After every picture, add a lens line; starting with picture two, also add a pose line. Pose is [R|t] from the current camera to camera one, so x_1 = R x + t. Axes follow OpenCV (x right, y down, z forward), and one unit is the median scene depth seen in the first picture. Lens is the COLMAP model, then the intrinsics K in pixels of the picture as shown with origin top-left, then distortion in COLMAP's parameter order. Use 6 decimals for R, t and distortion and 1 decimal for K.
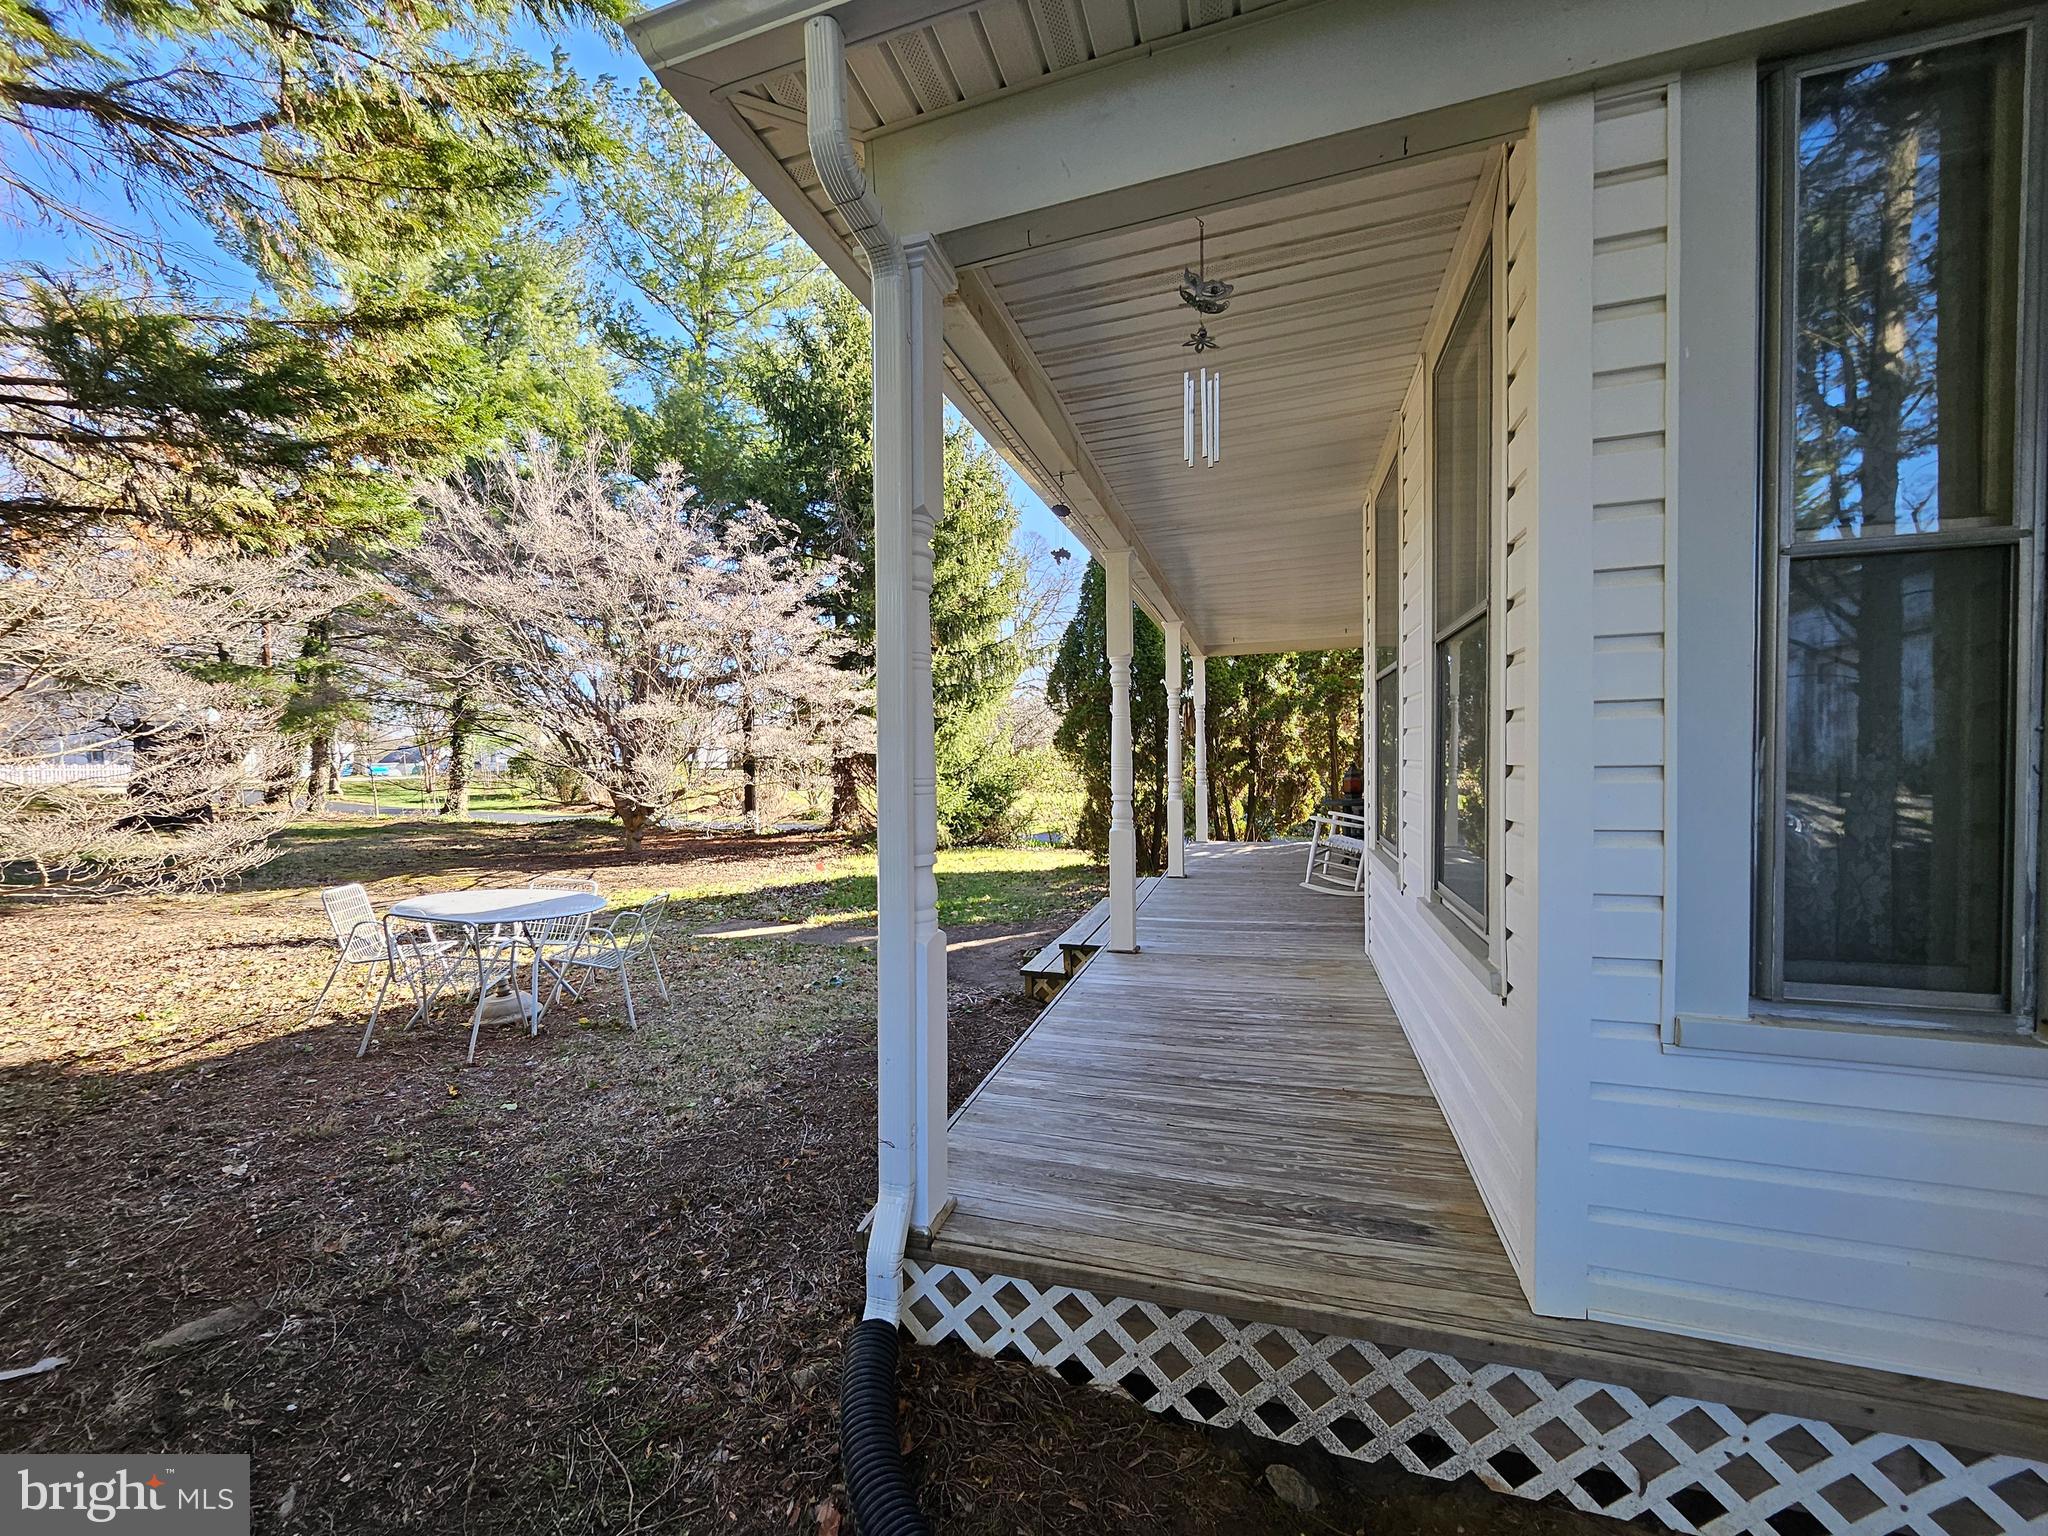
lens RADIAL K [[806.1, 0, 1007.0], [0, 806.1, 792.6], [0, 0, 1]] dist [0.000152, -0.000521]
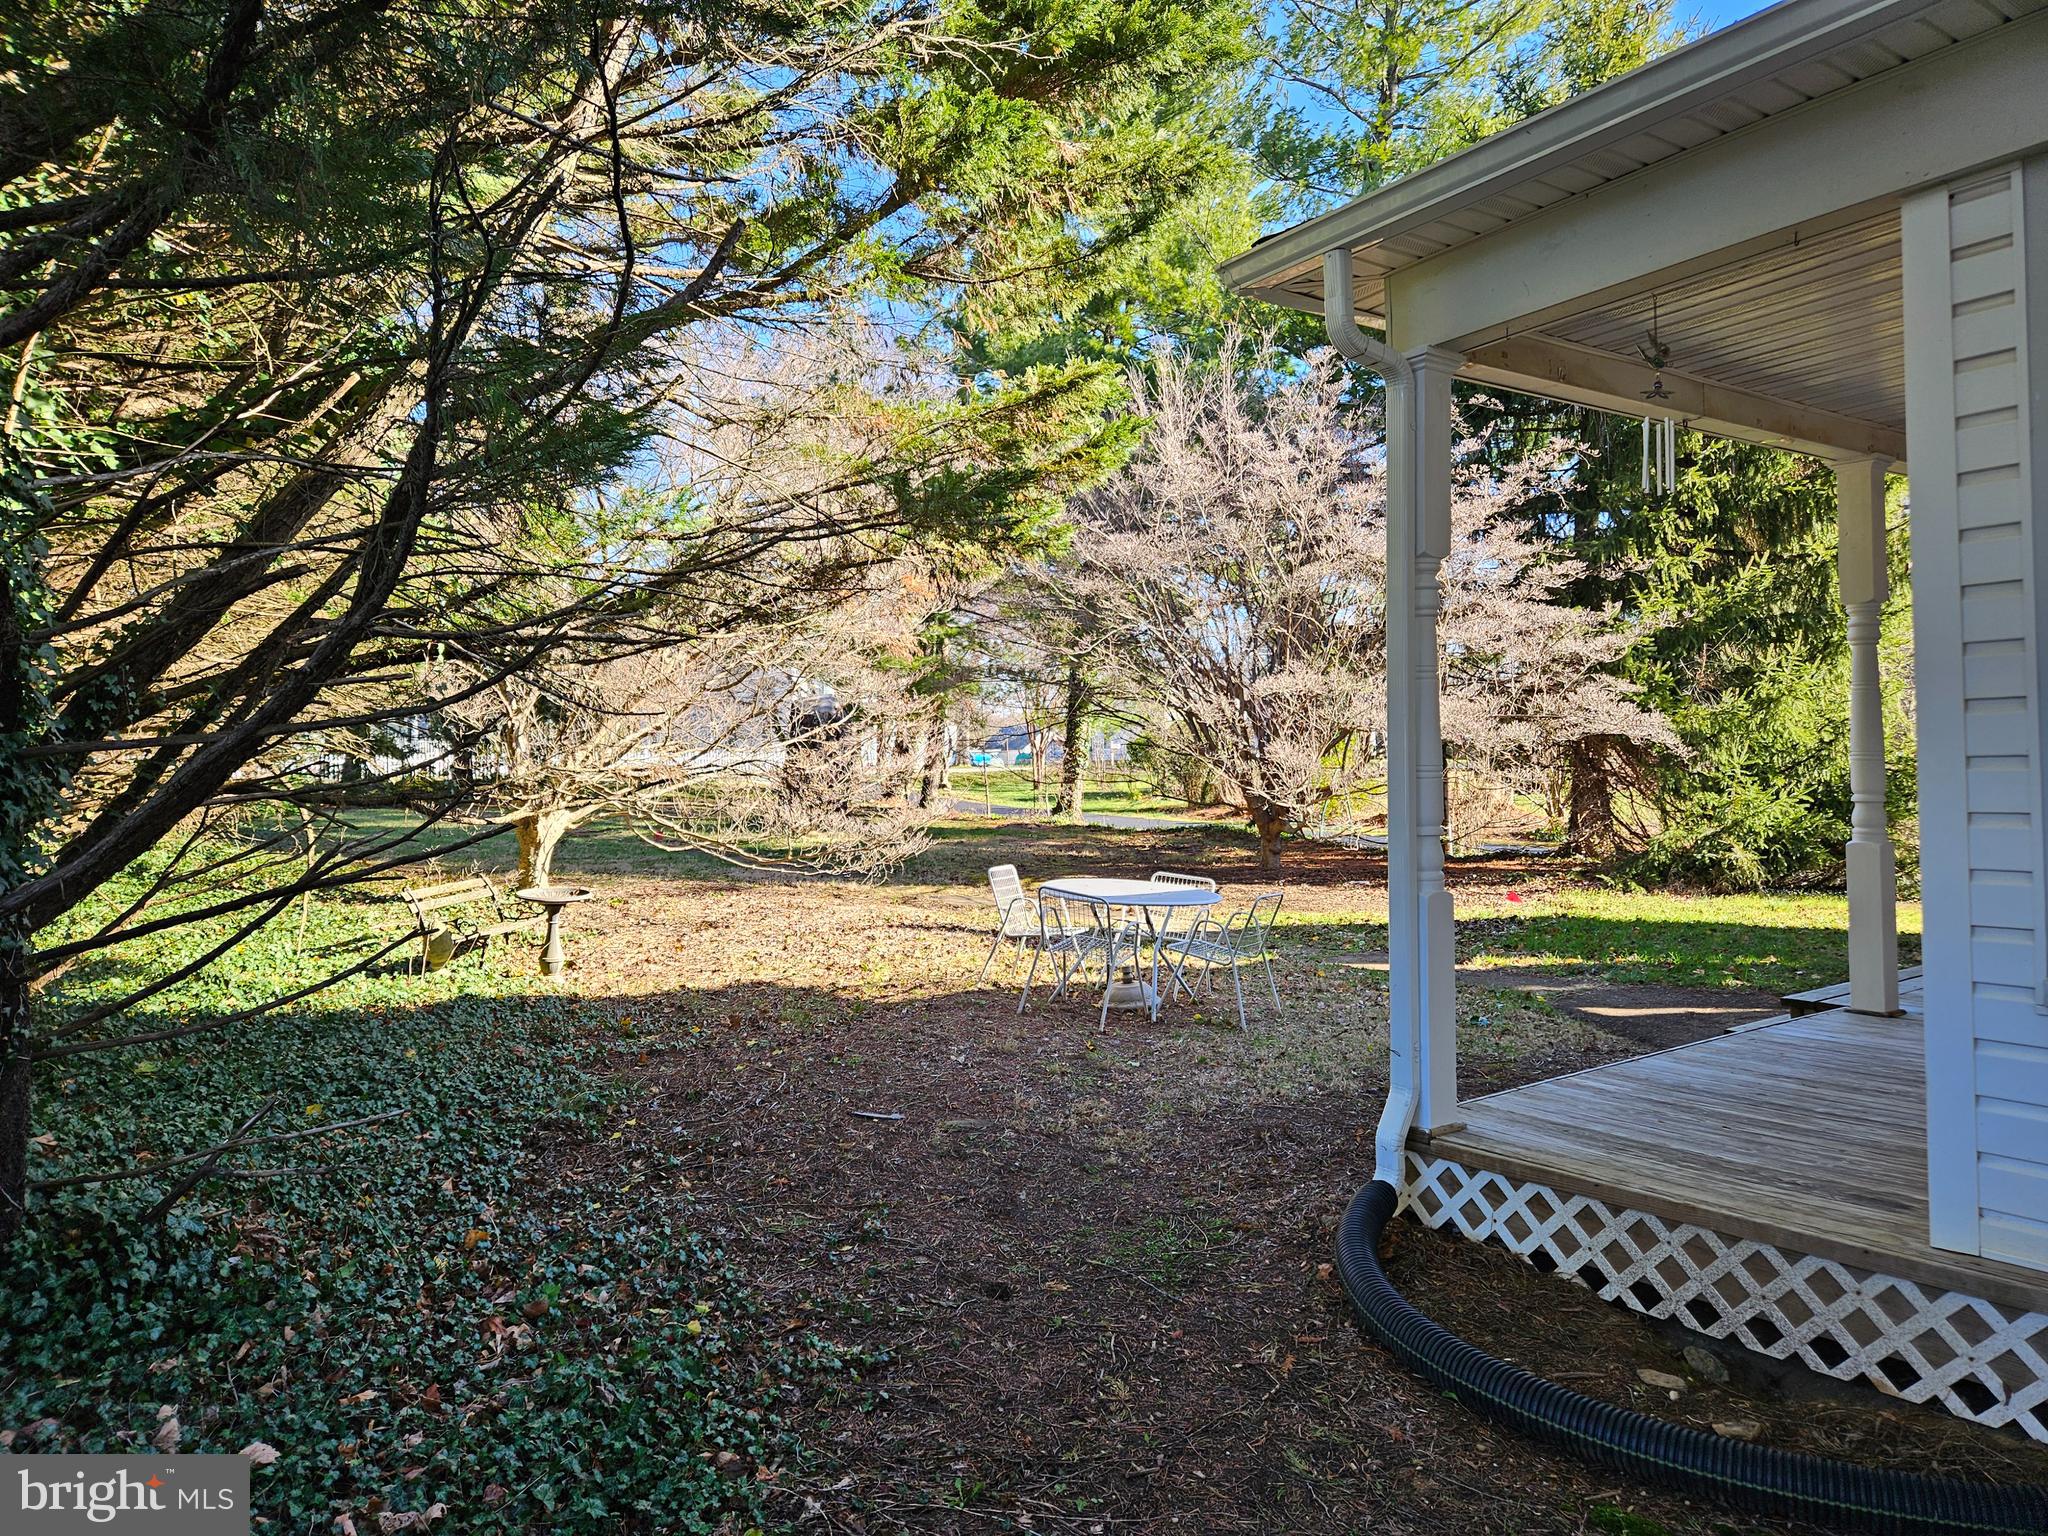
lens RADIAL K [[1361.3, 0, 1022.1], [0, 1361.3, 766.1], [0, 0, 1]] dist [0.007614, -0.003088]
pose [[0.808806, 0.004414, -0.588058, 0.120571], [-0.018202, 0.999681, -0.017530, 0.006449], [0.587793, 0.024882, 0.808629, -0.207192]]
